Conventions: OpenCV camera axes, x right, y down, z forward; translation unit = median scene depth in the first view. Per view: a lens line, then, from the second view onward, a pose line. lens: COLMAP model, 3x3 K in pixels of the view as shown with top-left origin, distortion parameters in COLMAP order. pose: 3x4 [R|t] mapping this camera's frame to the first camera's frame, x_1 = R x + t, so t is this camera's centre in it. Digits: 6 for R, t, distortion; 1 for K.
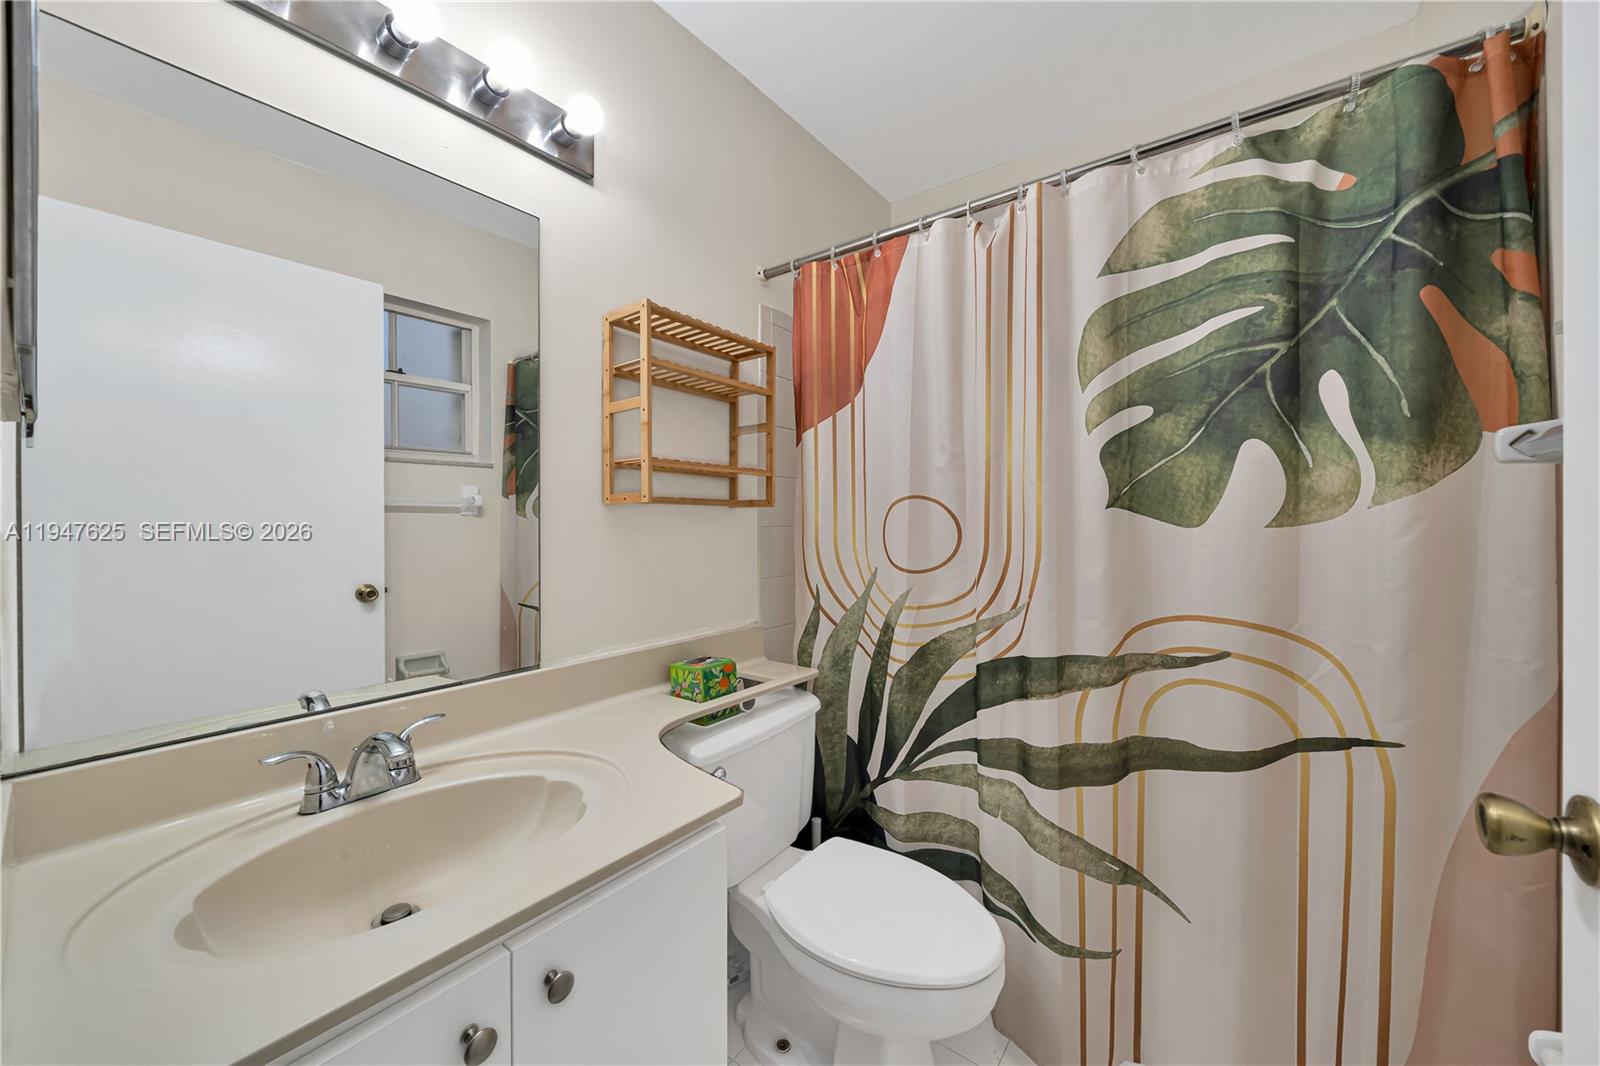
lens RADIAL K [[585.3, 0, 800.5], [0, 585.3, 533.6], [0, 0, 1]] dist [-0.001277, -0.000212]
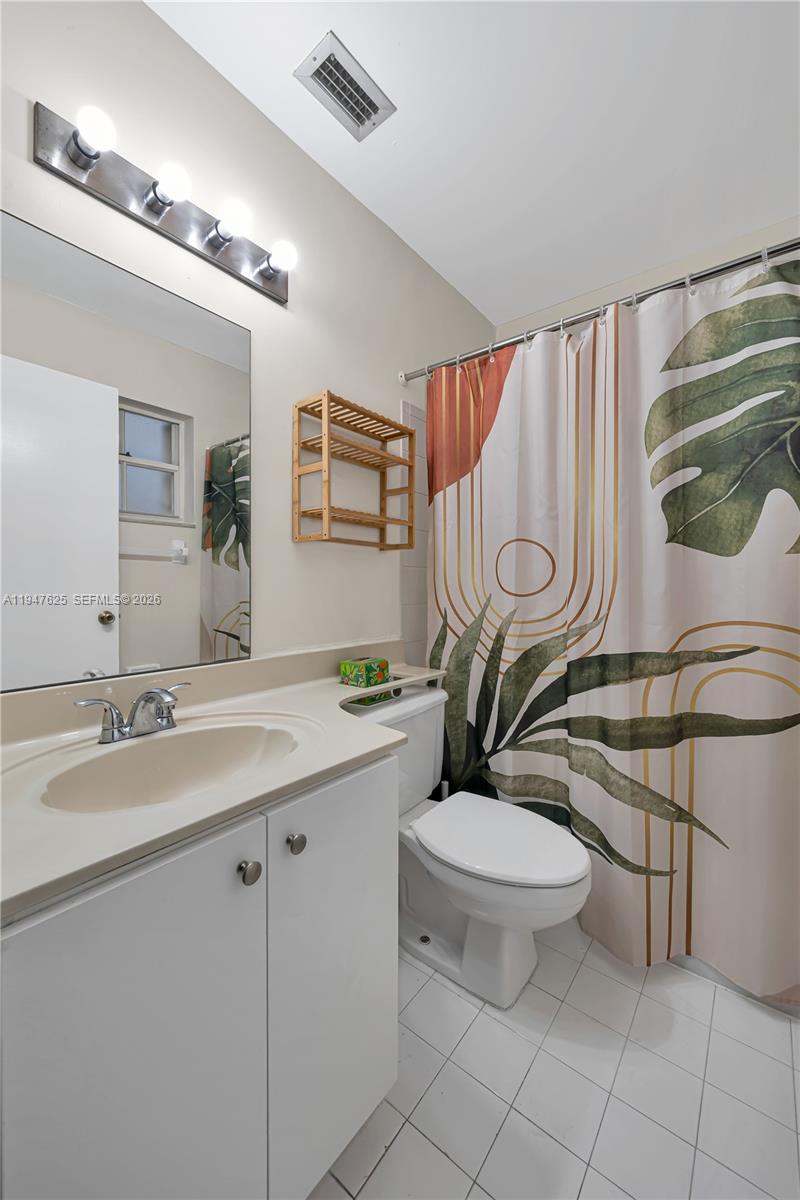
lens RADIAL K [[463.5, 0, 400.0], [0, 463.5, 600.0], [0, 0, 1]] dist [0.000869, 0.000110]
pose [[0.999872, 0.002445, -0.015795, -0.073469], [-0.002455, 0.999997, -0.000596, 0.088203], [0.015794, 0.000635, 0.999875, -0.079607]]
